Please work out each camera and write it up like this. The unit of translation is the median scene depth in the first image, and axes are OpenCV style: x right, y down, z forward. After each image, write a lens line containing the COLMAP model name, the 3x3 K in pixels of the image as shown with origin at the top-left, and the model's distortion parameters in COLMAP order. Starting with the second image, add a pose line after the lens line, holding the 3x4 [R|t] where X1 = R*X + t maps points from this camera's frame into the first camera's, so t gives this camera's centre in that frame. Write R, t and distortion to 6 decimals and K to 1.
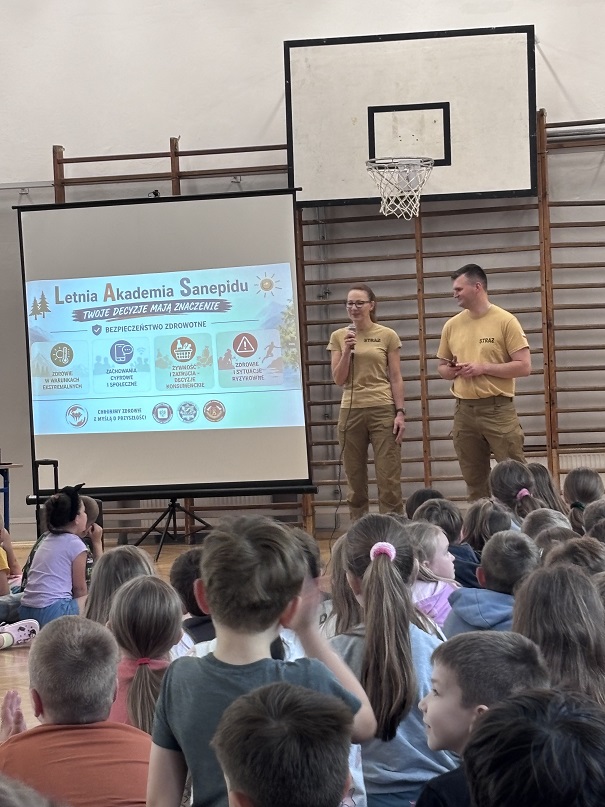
lens RADIAL K [[2397.5, 0, 302.5], [0, 2397.5, 403.5], [0, 0, 1]] dist [0.285005, -1.068106]
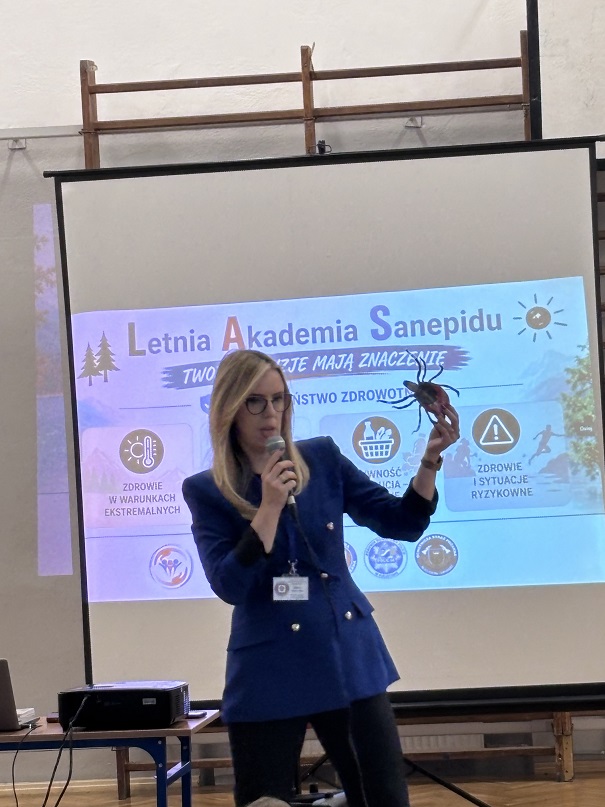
lens RADIAL K [[3038.4, 0, 302.5], [0, 3038.4, 403.5], [0, 0, 1]] dist [0.253135, 2.156492]
pose [[0.994346, -0.008294, 0.105868, -0.135923], [0.008878, 0.999948, -0.005048, -0.027084], [-0.105821, 0.005959, 0.994367, 0.327632]]
